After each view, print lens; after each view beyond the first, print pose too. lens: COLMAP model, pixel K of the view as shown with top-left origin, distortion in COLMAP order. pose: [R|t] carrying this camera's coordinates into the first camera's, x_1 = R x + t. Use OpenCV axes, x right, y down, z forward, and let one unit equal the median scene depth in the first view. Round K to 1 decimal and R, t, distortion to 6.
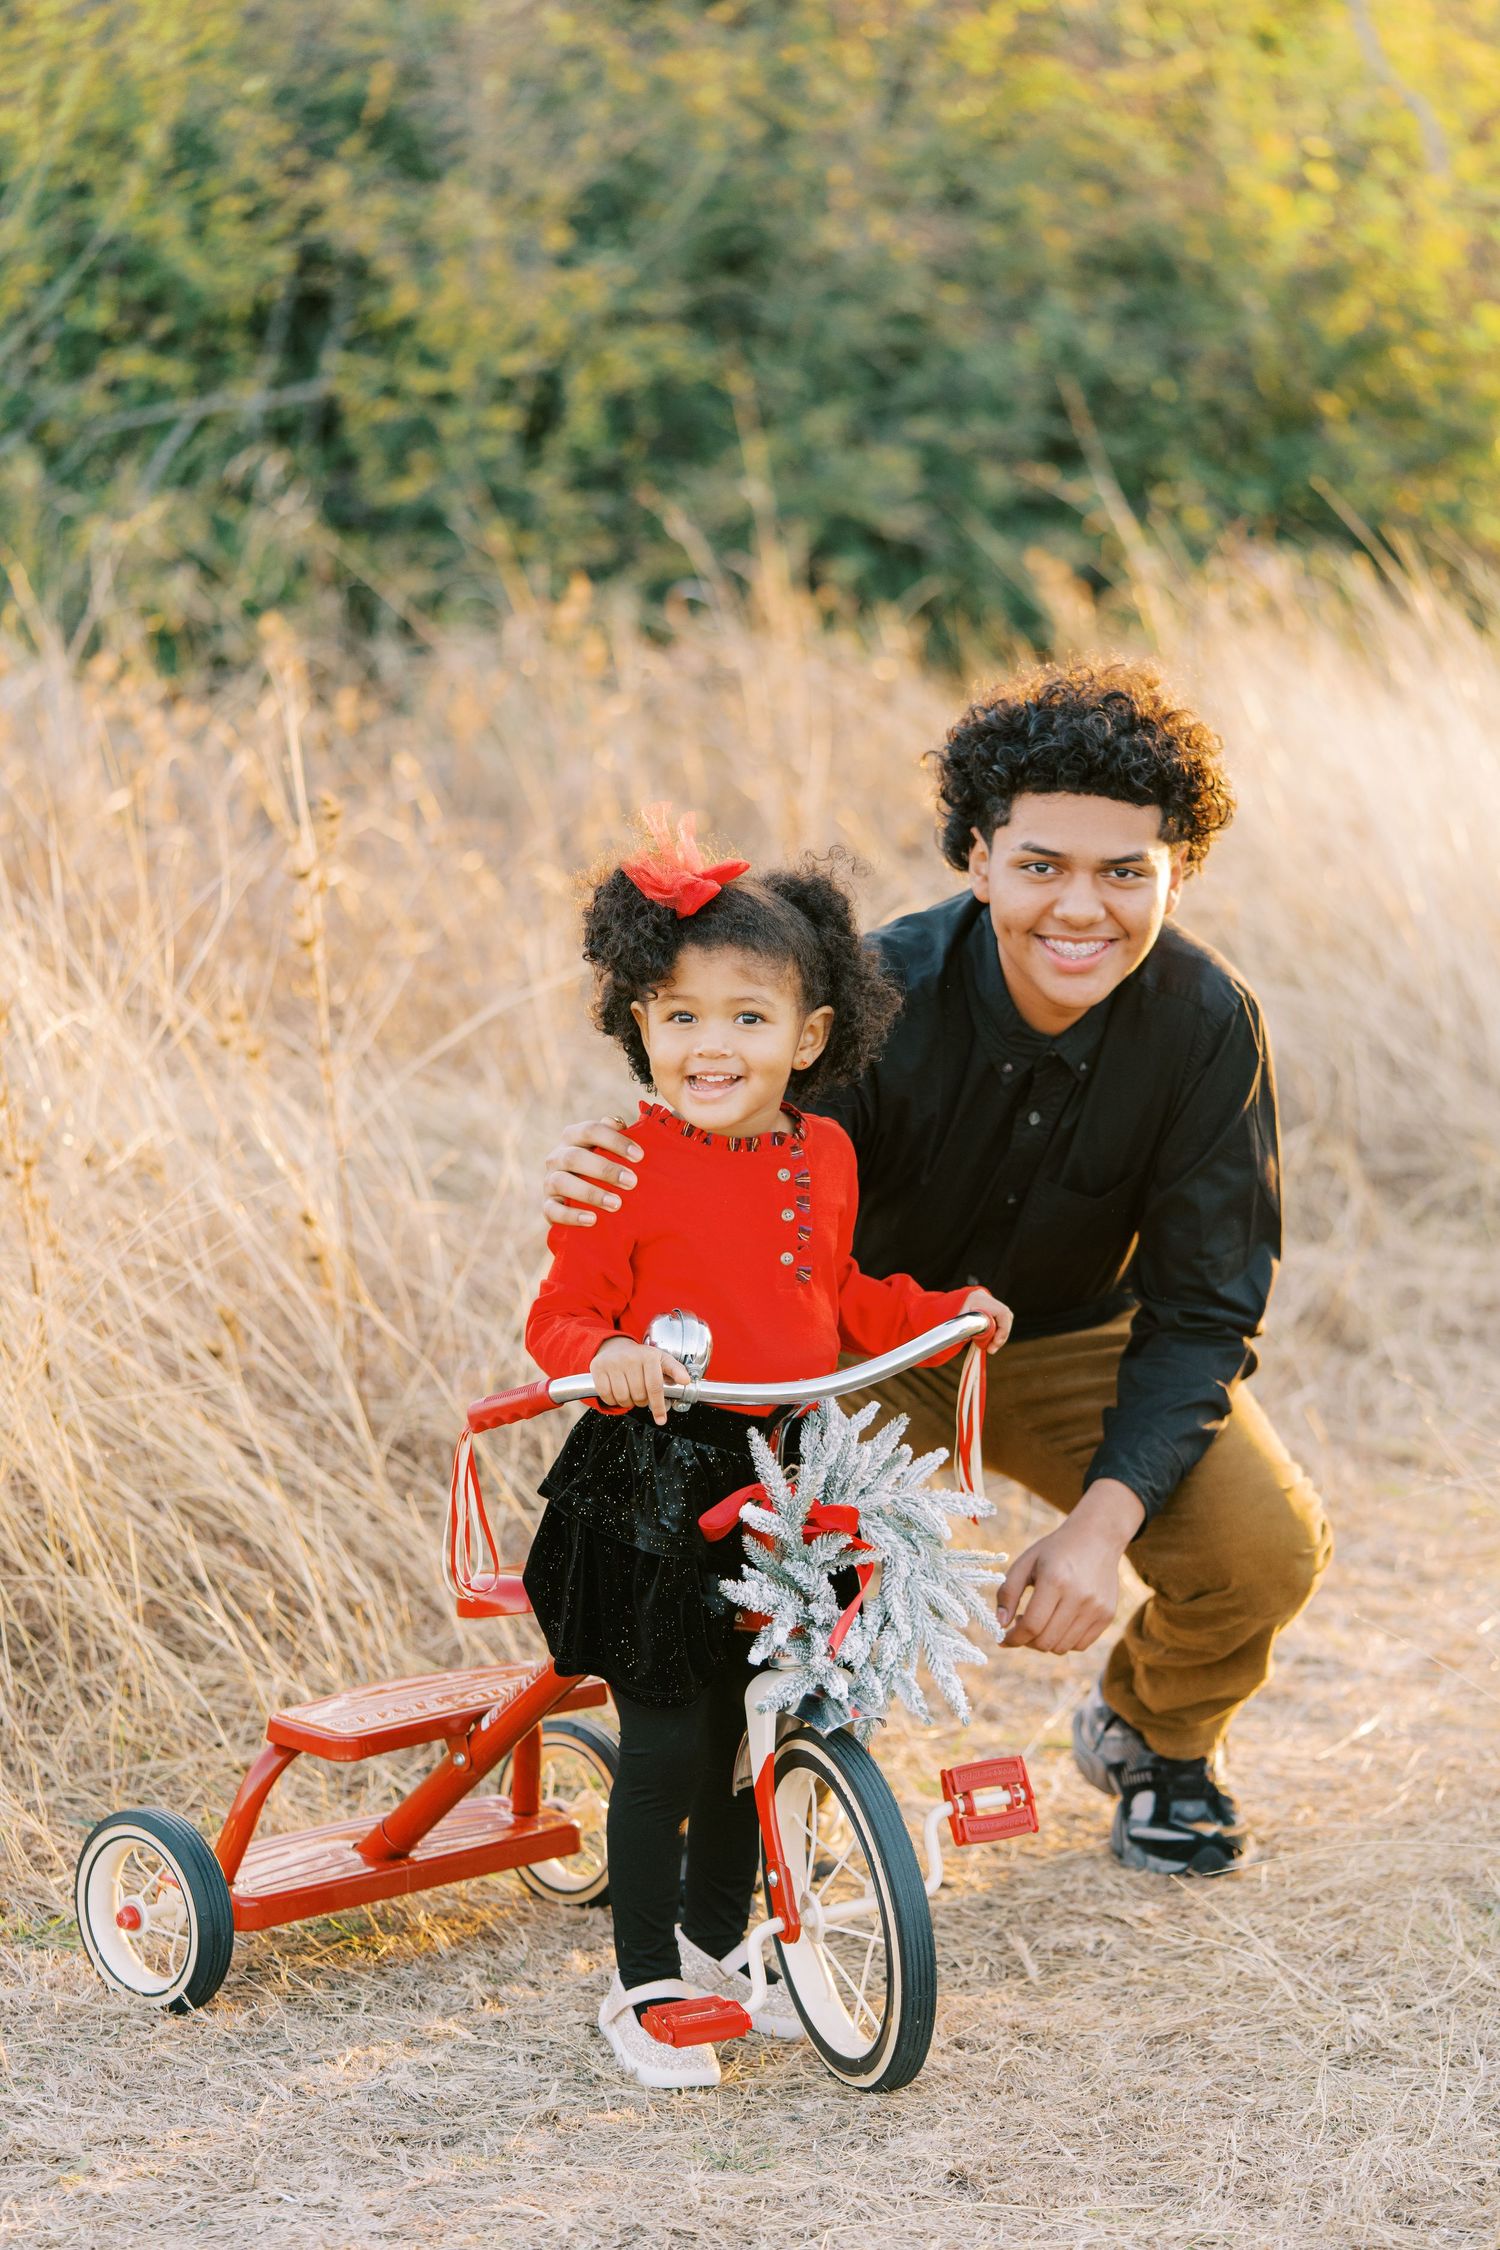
lens RADIAL K [[5736.4, 0, 745.1], [0, 5736.4, 1083.9], [0, 0, 1]] dist [0.026719, -0.193009]
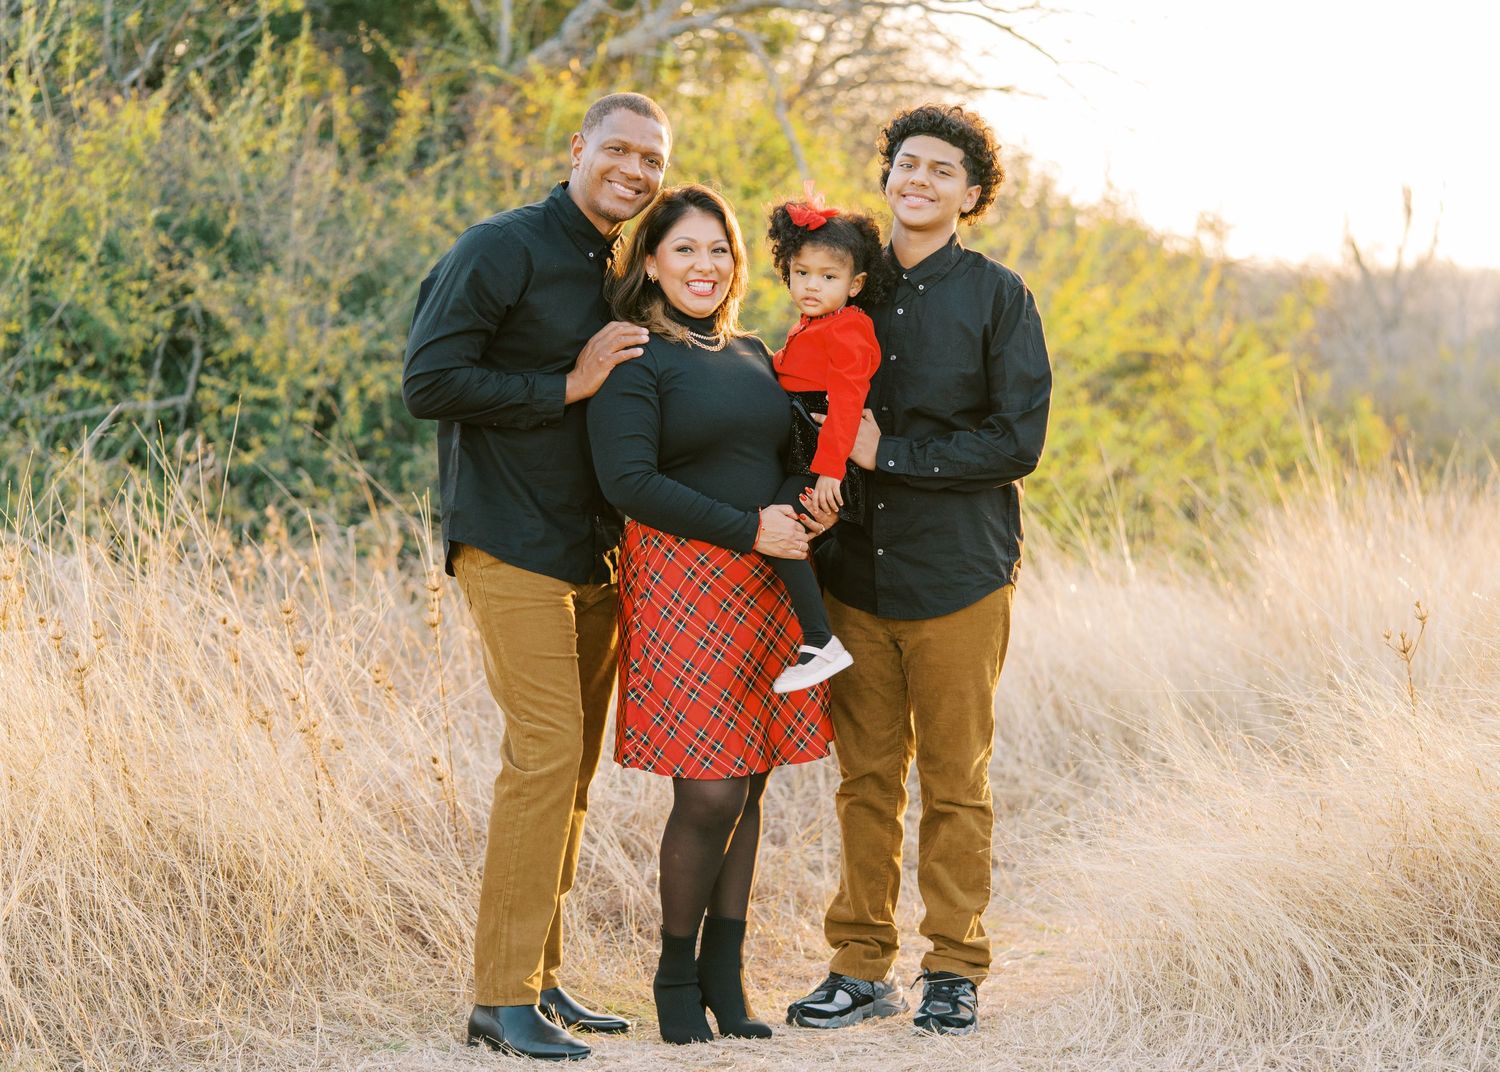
lens RADIAL K [[4153.3, 0, 792.5], [0, 4153.3, 538.6], [0, 0, 1]] dist [0.012267, -0.998338]
pose [[0.992939, -0.000981, 0.118624, -0.119217], [0.012420, 0.995329, -0.095734, 0.090887], [-0.117976, 0.096531, 0.988313, -0.487584]]
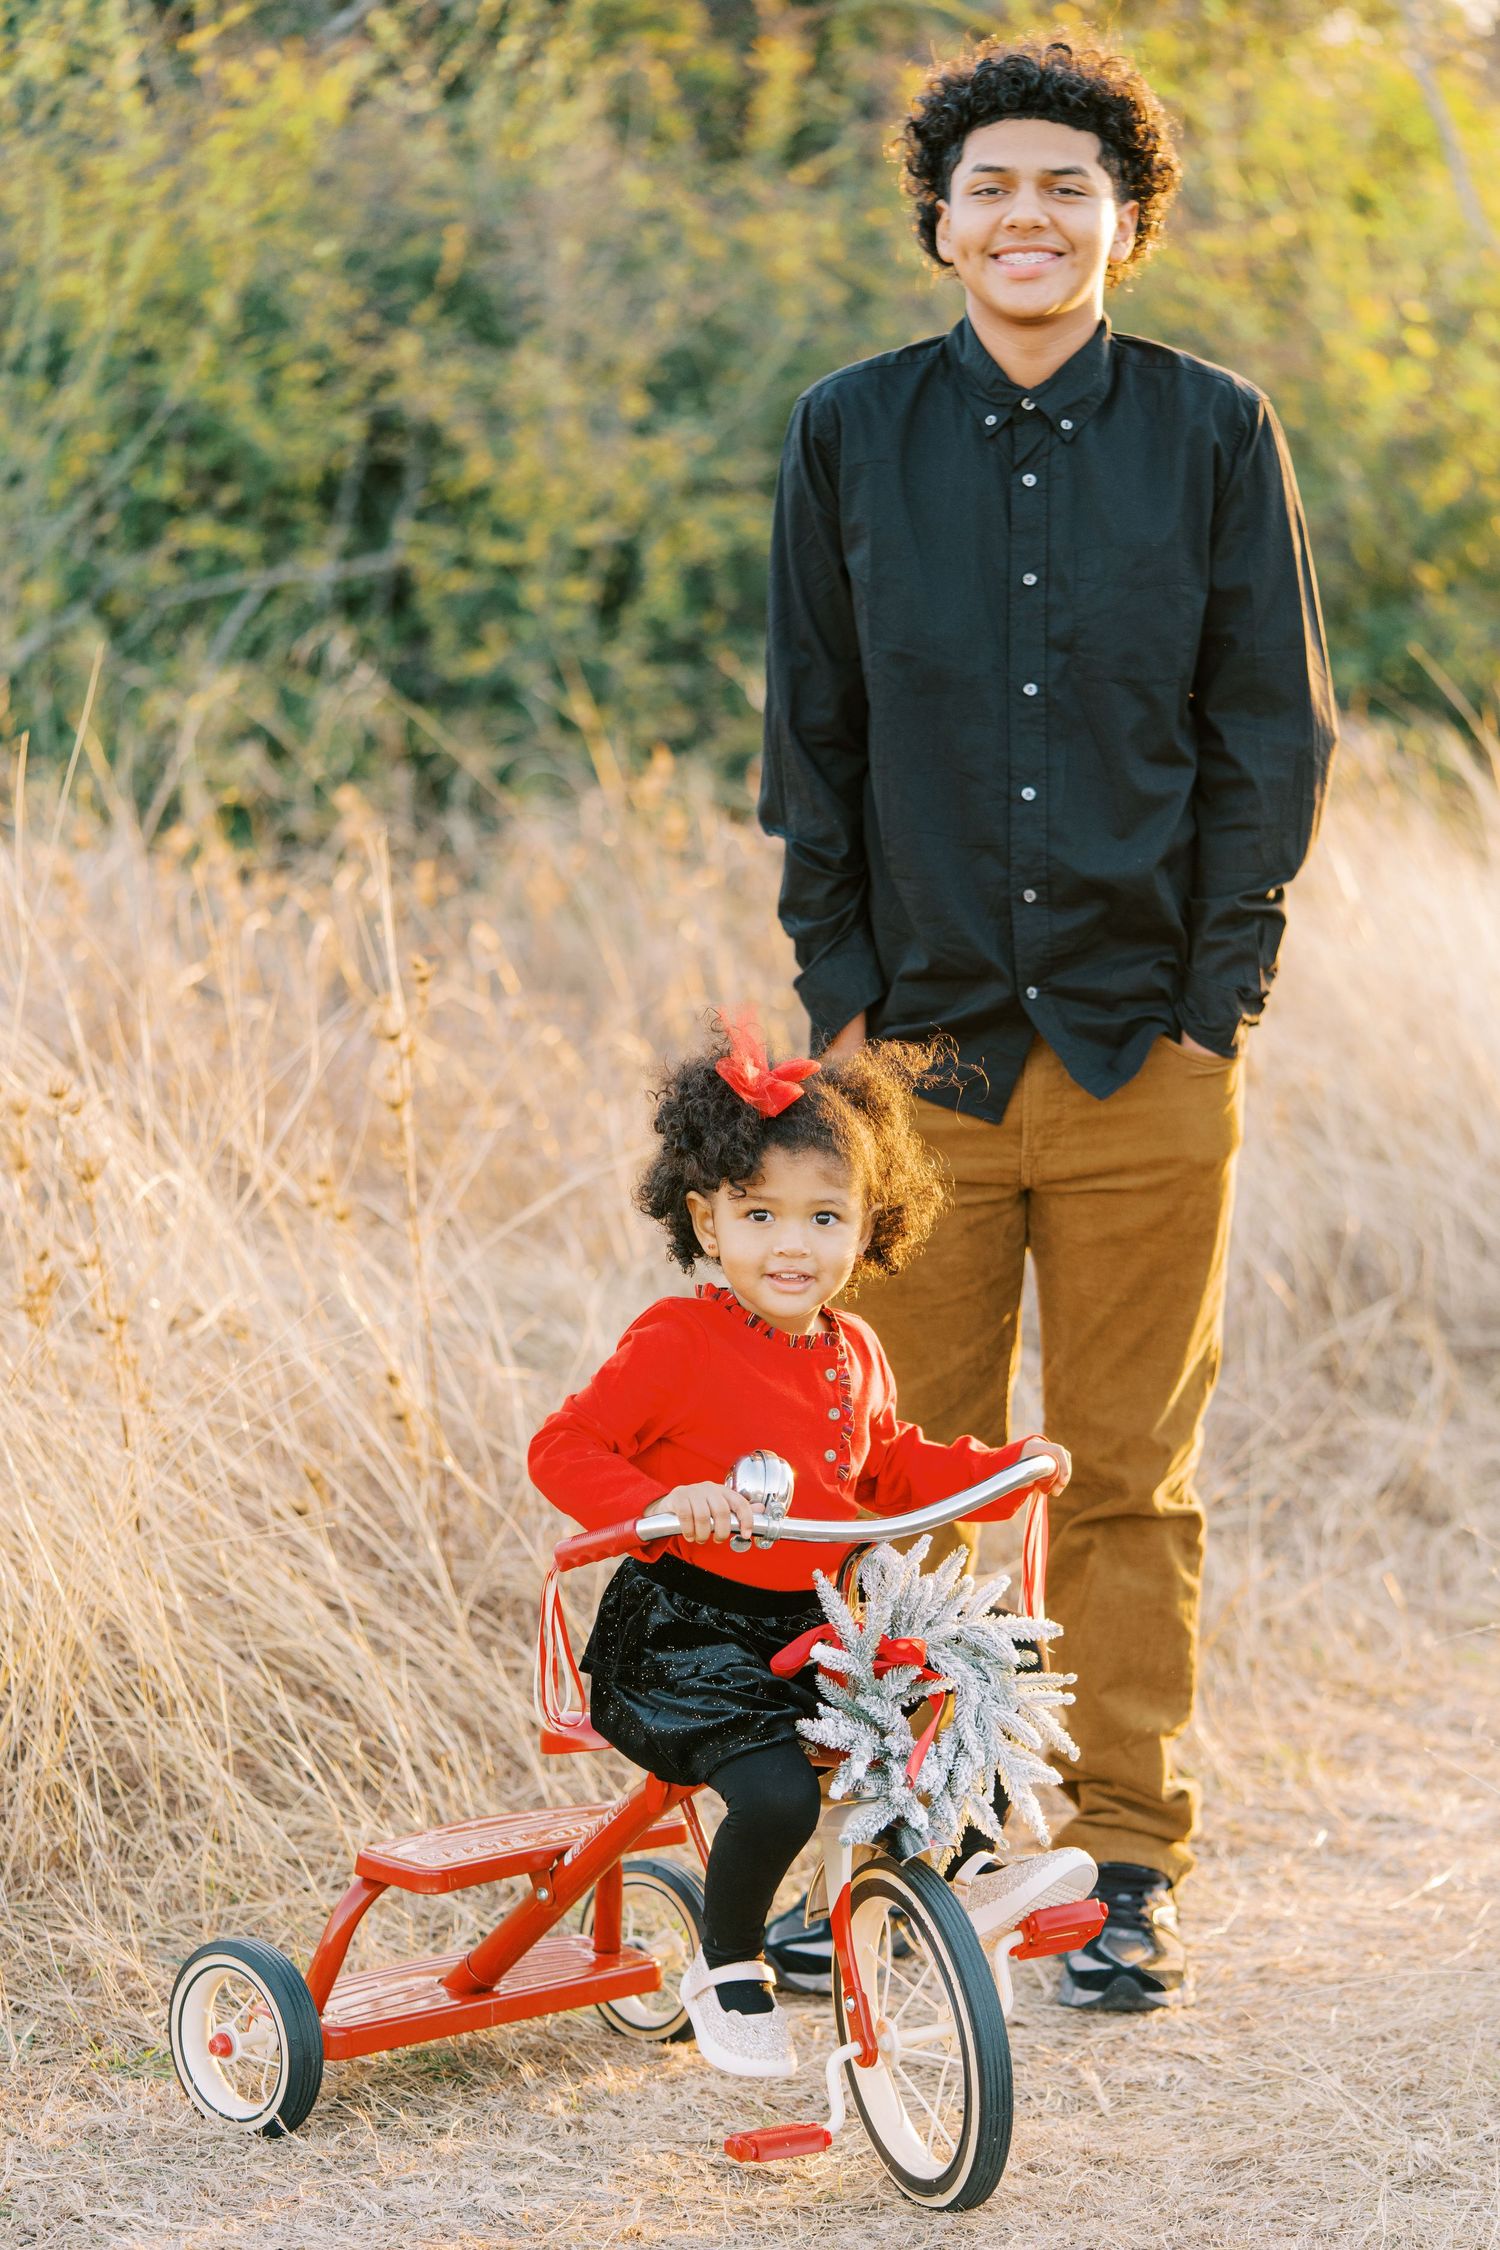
lens RADIAL K [[6033.5, 0, 763.9], [0, 6033.5, 1128.7], [0, 0, 1]] dist [0.037121, -0.128627]
pose [[0.999945, 0.001544, -0.010345, 0.000208], [-0.001816, 0.999651, -0.026343, 0.007155], [0.010301, 0.026360, 0.999599, -0.062446]]
